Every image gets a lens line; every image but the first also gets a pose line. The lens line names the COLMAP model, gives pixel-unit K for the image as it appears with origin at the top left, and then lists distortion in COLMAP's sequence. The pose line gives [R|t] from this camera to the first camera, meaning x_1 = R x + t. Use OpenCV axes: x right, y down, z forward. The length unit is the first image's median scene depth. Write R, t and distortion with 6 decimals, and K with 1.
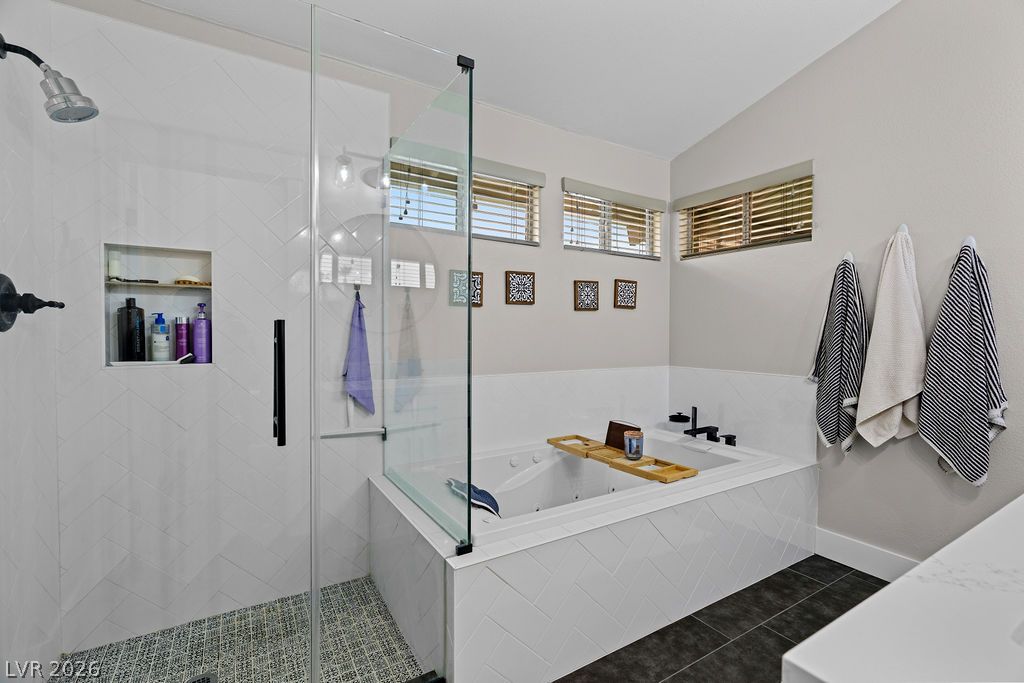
lens RADIAL K [[460.6, 0, 511.0], [0, 460.6, 338.6], [0, 0, 1]] dist [-0.003454, -0.000174]
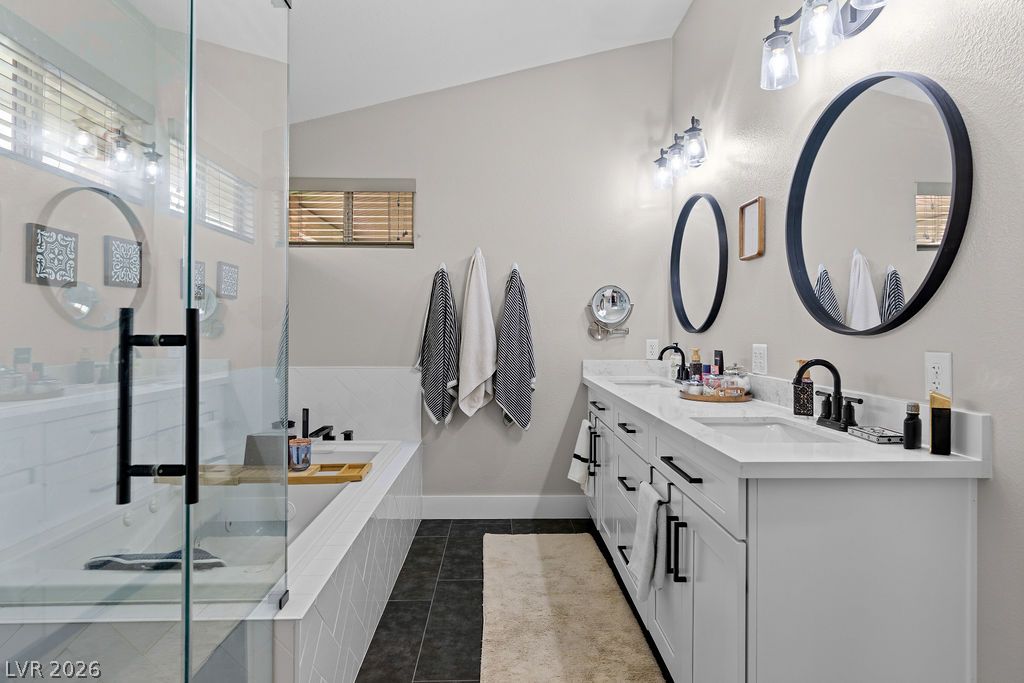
lens RADIAL K [[552.1, 0, 513.8], [0, 552.1, 326.2], [0, 0, 1]] dist [-0.001644, 0.000895]
pose [[0.498822, 0.003484, 0.866698, -0.466641], [0.009586, 0.999909, -0.009537, -0.002997], [-0.866652, 0.013066, 0.498743, 0.107807]]
